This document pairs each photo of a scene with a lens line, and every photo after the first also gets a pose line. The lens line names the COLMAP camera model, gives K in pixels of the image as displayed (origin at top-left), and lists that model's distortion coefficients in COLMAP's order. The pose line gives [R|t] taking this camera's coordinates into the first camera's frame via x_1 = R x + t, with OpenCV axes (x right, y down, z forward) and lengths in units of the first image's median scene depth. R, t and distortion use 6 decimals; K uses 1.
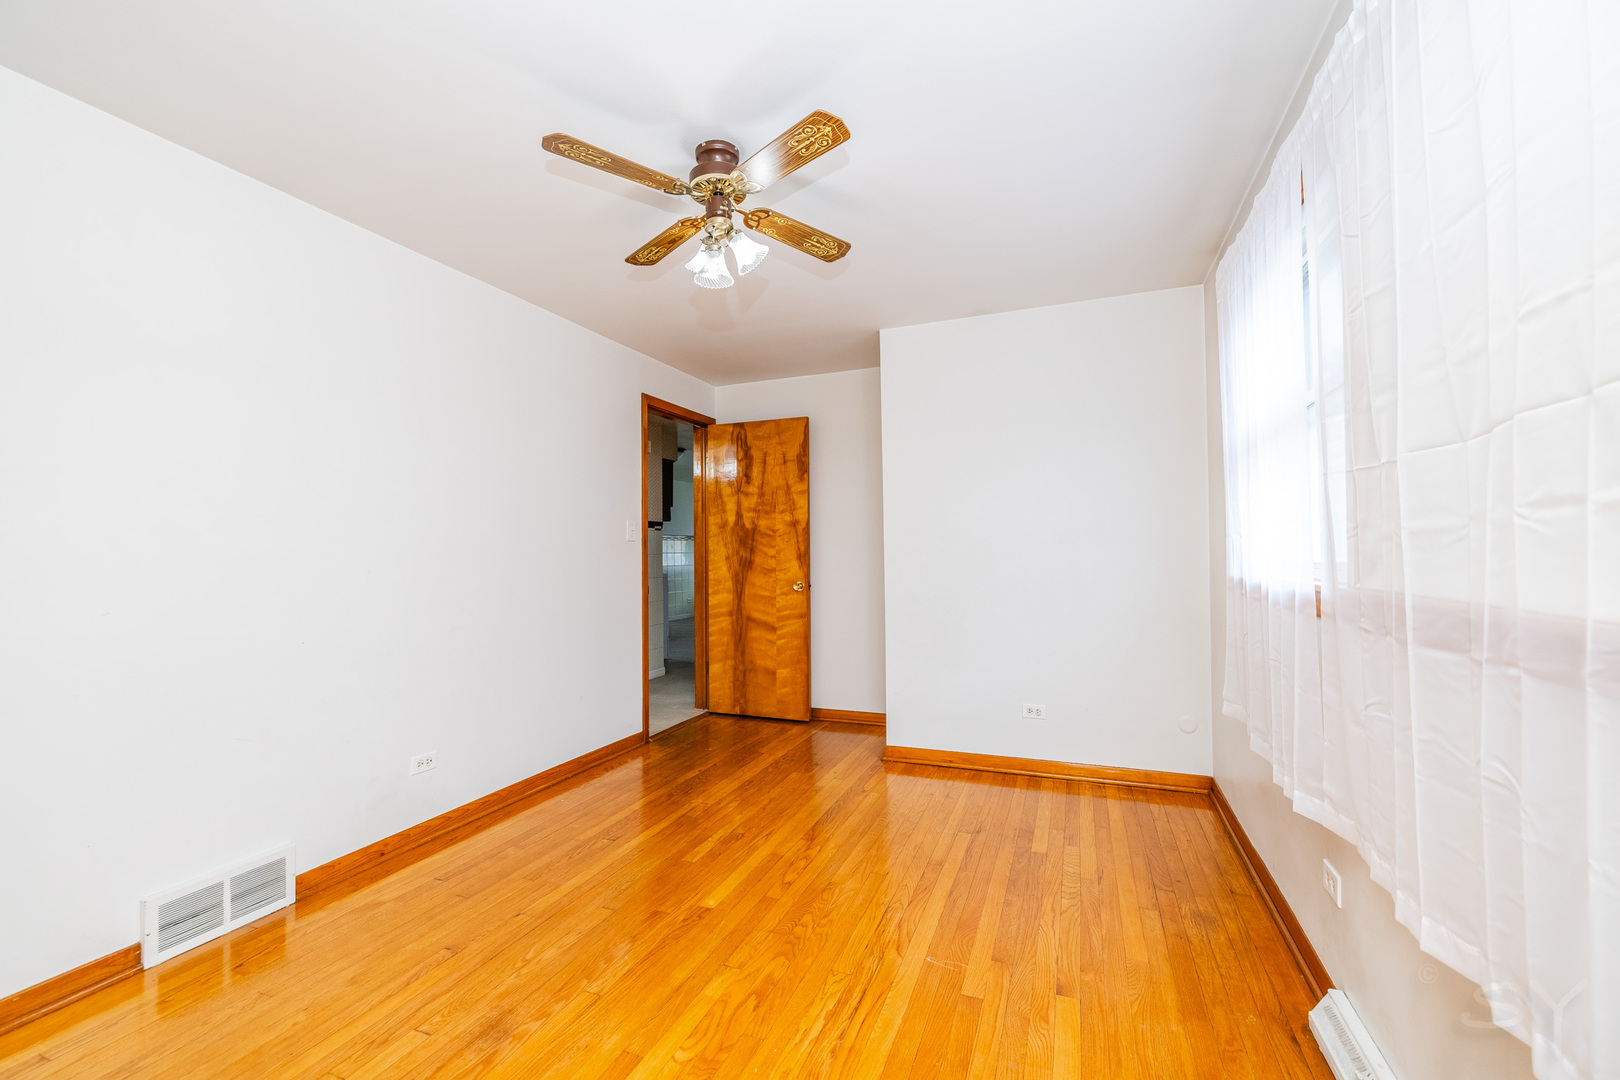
lens RADIAL K [[687.6, 0, 800.1], [0, 687.6, 532.1], [0, 0, 1]] dist [0.003957, 0.000385]
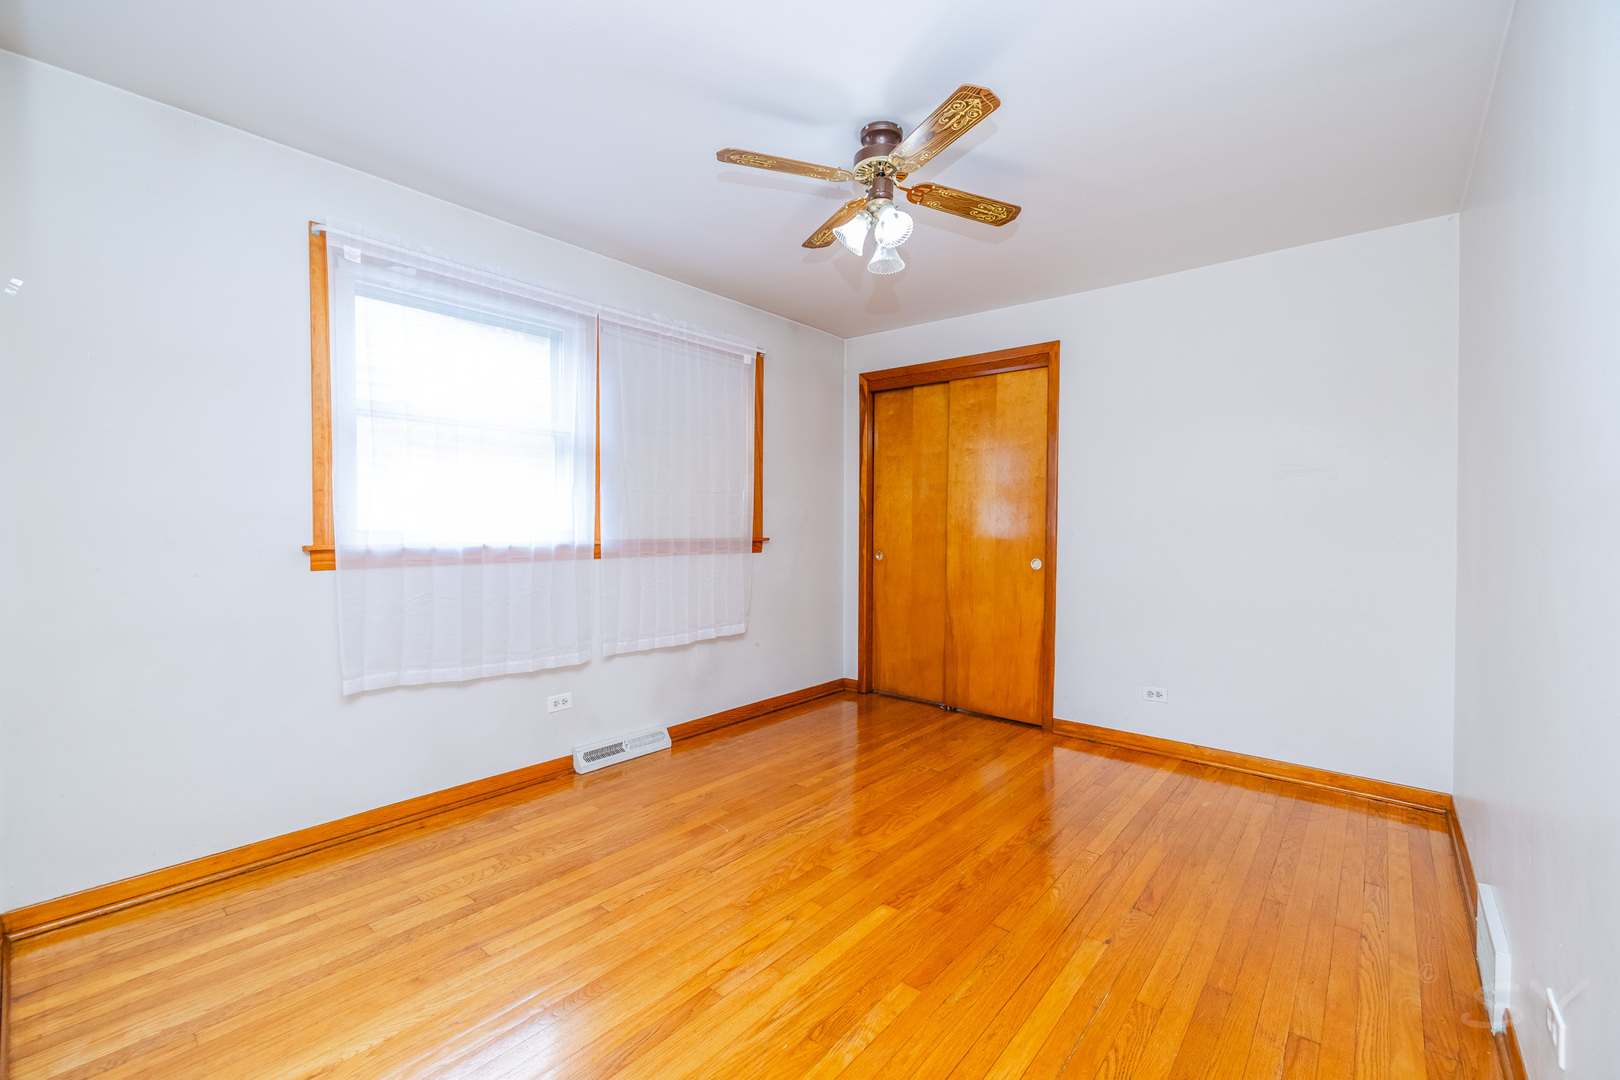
lens RADIAL K [[687.6, 0, 800.1], [0, 687.6, 532.1], [0, 0, 1]] dist [0.003957, 0.000385]
pose [[-0.949227, 0.001423, 0.314590, -0.371382], [-0.003913, 0.999859, -0.016332, 0.071262], [-0.314569, -0.016734, -0.949087, 2.277233]]
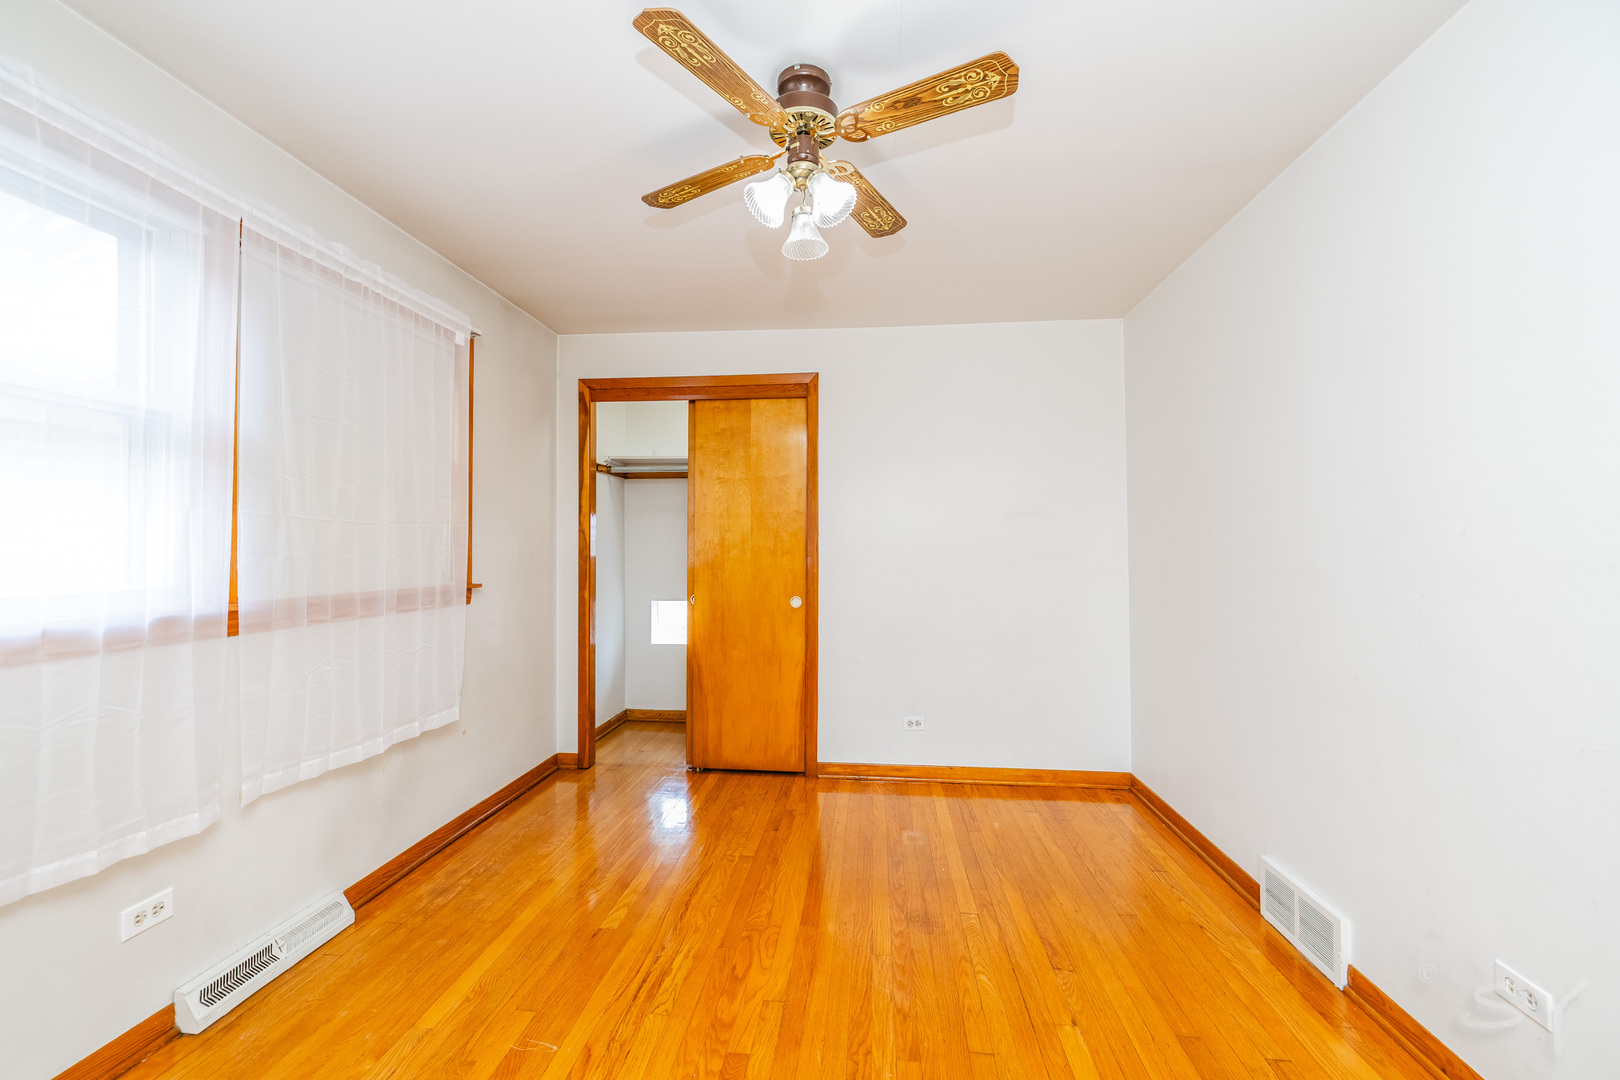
lens RADIAL K [[683.1, 0, 805.8], [0, 683.1, 531.8], [0, 0, 1]] dist [0.001119, 0.000495]
pose [[-0.959540, 0.003822, -0.281546, 0.127020], [0.018095, 0.998678, -0.048112, 0.025188], [0.280990, -0.051260, -0.958341, 1.990055]]
